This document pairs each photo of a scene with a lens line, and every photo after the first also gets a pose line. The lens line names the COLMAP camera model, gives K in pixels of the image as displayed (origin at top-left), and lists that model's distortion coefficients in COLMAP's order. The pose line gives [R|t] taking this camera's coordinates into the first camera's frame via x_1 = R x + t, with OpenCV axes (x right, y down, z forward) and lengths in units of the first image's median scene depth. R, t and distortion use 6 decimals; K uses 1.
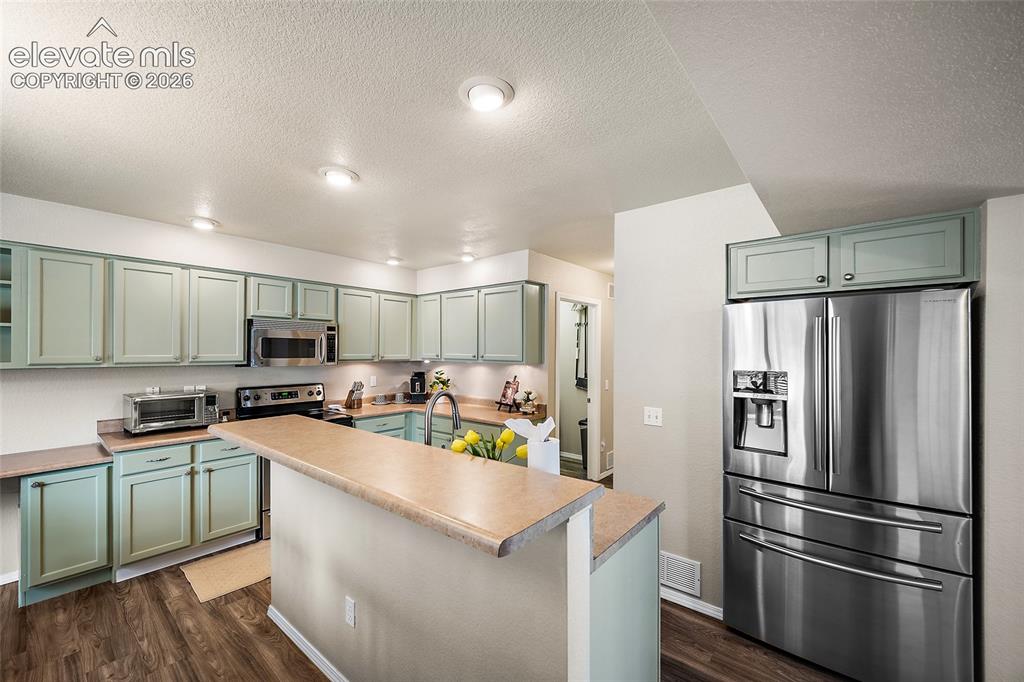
lens RADIAL K [[410.9, 0, 512.0], [0, 410.9, 341.0], [0, 0, 1]] dist [-0.001979, -0.000017]
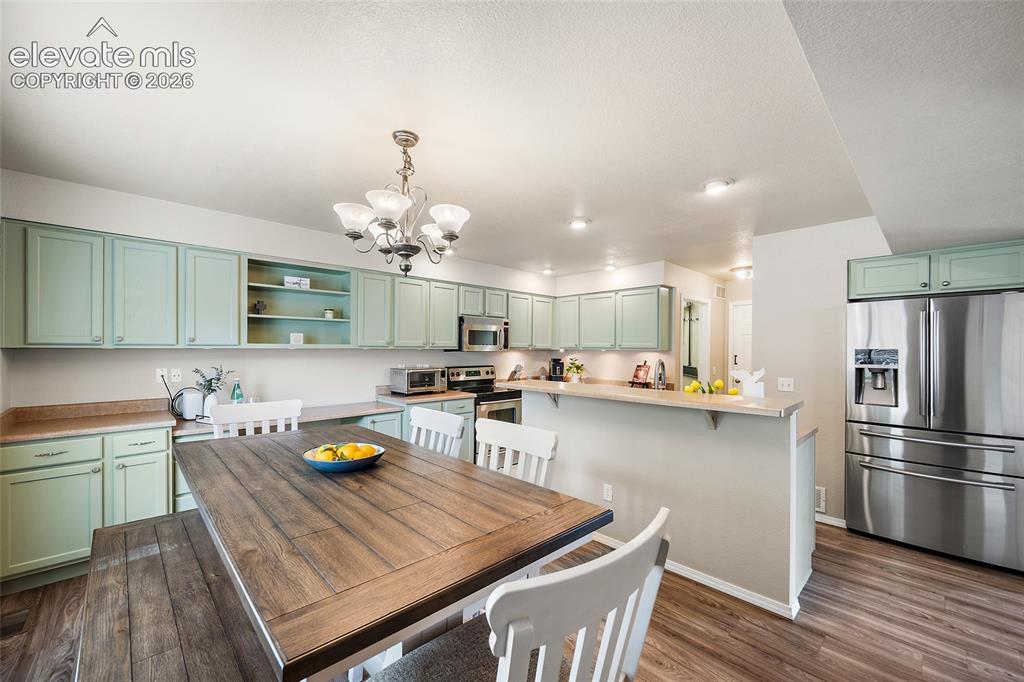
lens RADIAL K [[410.9, 0, 512.0], [0, 410.9, 341.0], [0, 0, 1]] dist [-0.001979, -0.000017]
pose [[0.993366, 0.000297, -0.114999, -0.282588], [0.000227, 0.999990, 0.004541, 0.021069], [0.114999, -0.004537, 0.993355, -0.325661]]
